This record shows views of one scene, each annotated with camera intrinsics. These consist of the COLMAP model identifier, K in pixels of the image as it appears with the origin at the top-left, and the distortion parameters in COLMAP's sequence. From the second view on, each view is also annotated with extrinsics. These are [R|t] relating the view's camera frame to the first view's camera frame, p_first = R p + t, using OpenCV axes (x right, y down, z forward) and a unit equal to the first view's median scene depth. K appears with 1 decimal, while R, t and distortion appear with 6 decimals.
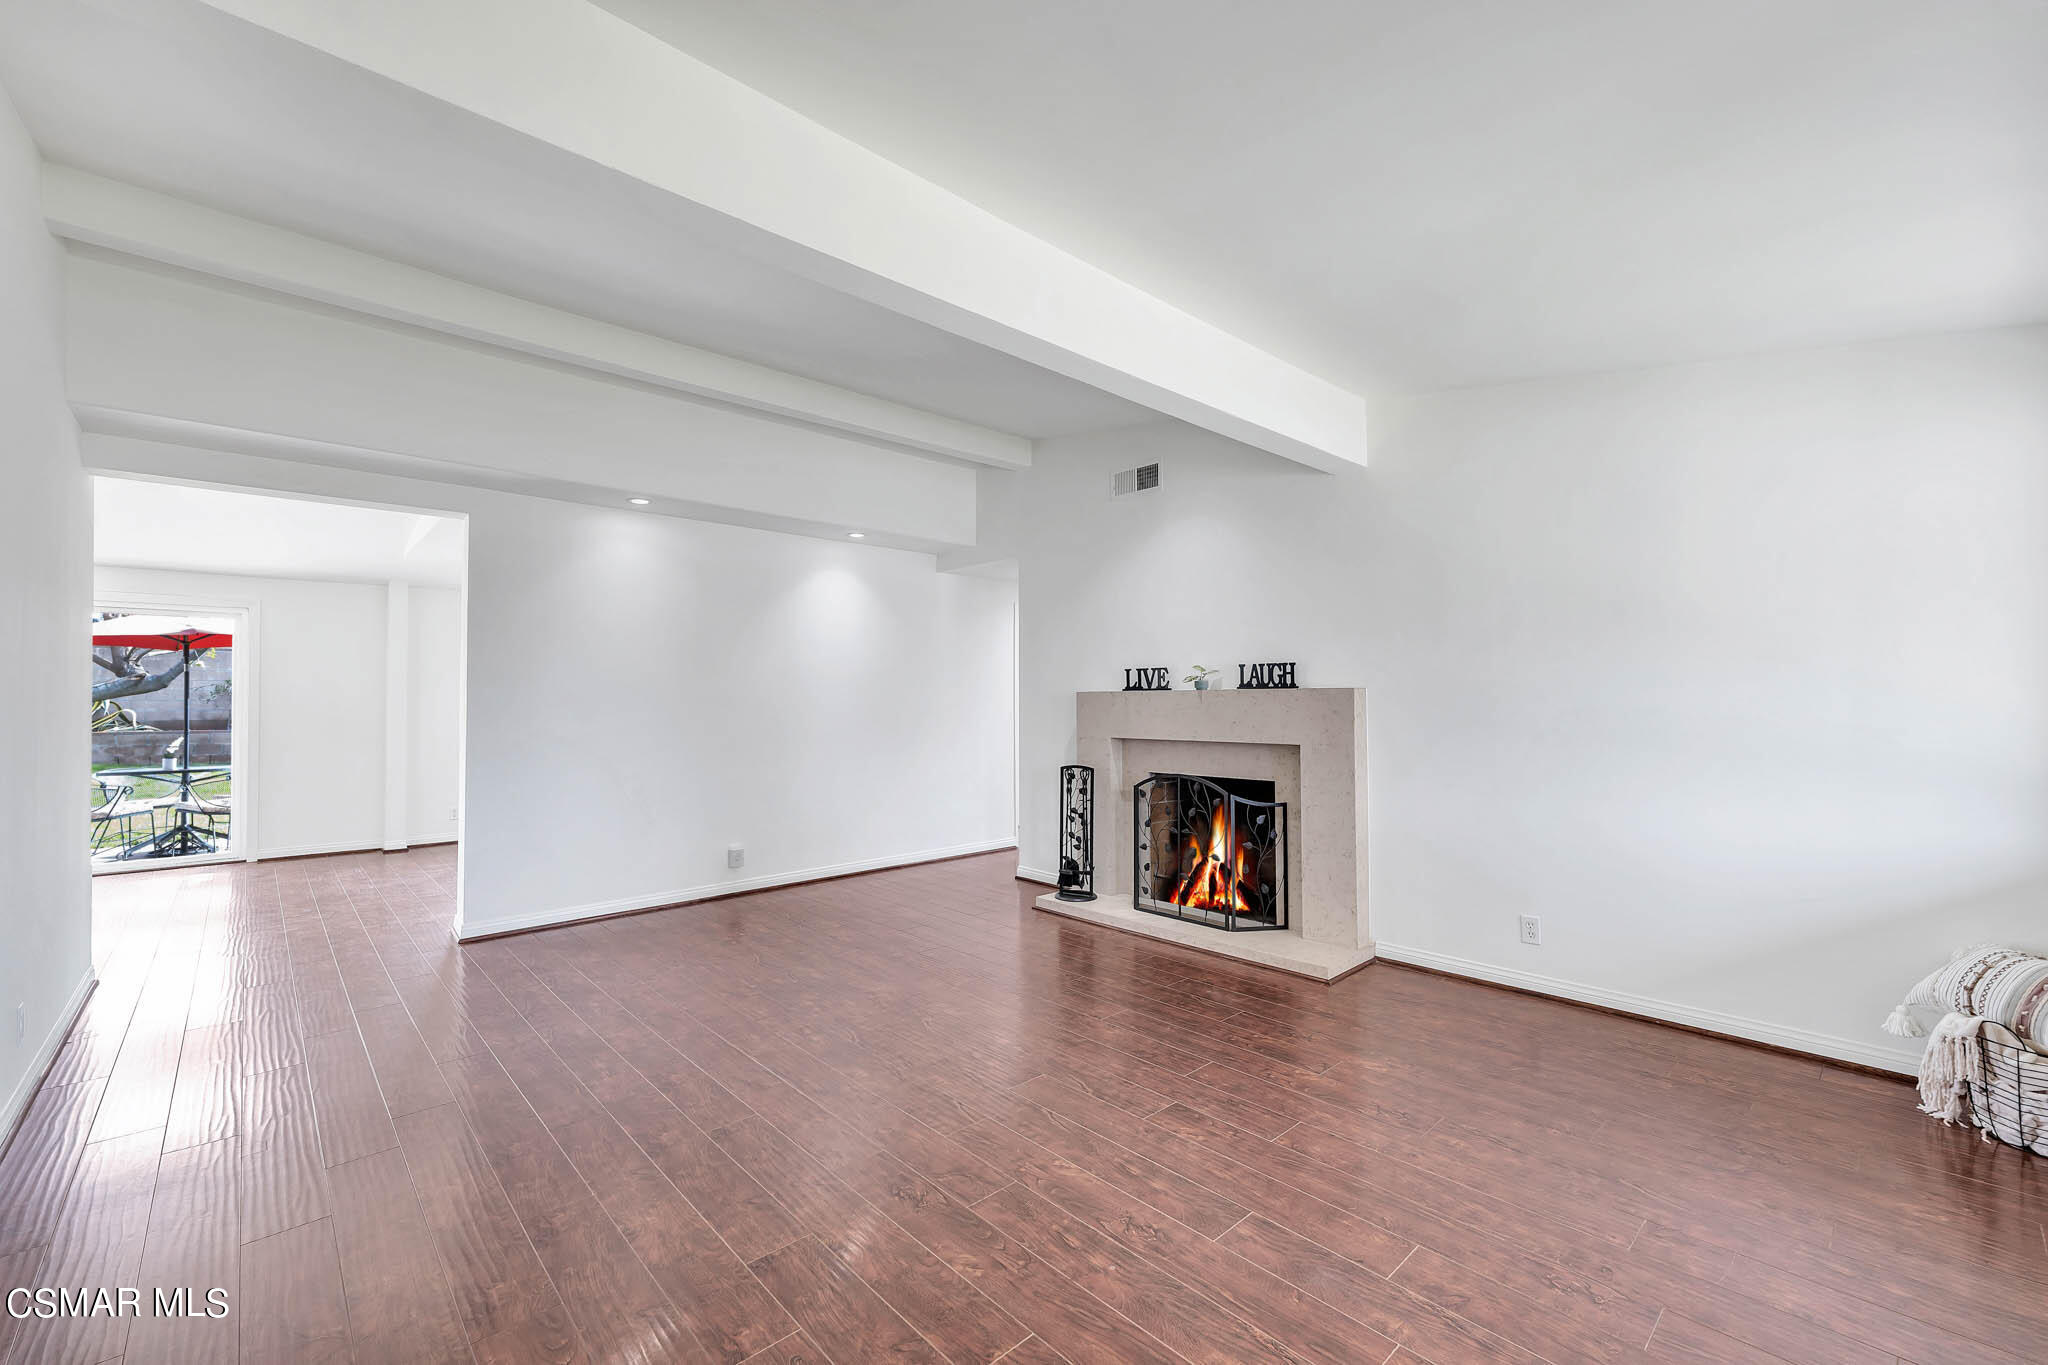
lens RADIAL K [[835.4, 0, 1024.0], [0, 835.4, 682.5], [0, 0, 1]] dist [0.000556, -0.000689]
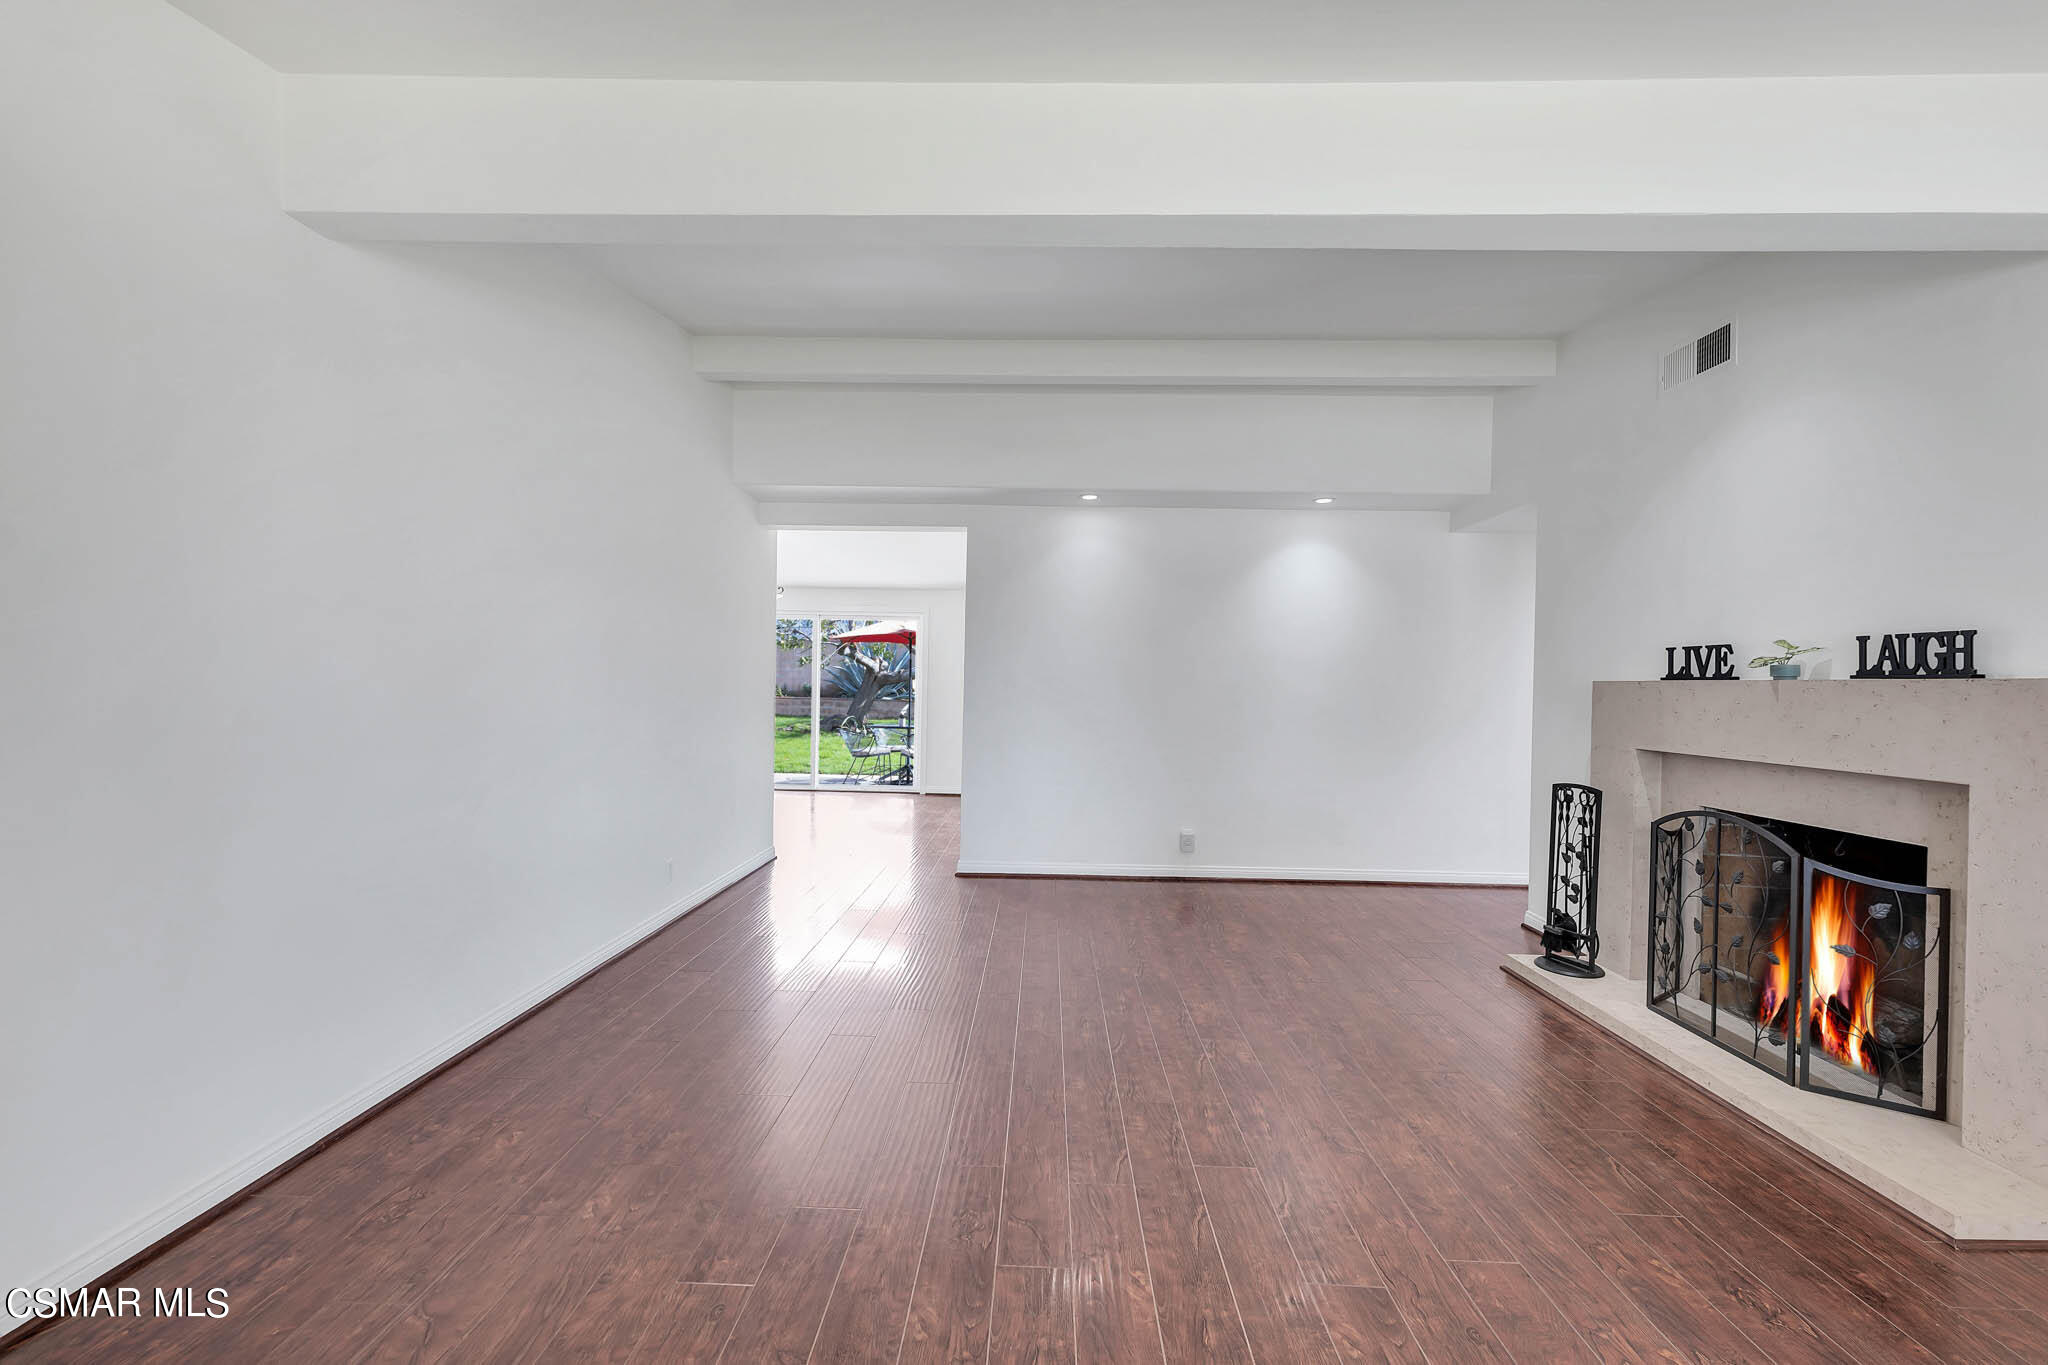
lens RADIAL K [[835.4, 0, 1024.0], [0, 835.4, 682.5], [0, 0, 1]] dist [0.000556, -0.000689]
pose [[0.713502, 0.015975, -0.700471, 0.233046], [-0.005614, 0.999838, 0.017084, 0.003390], [0.700630, -0.008257, 0.713477, 0.171540]]
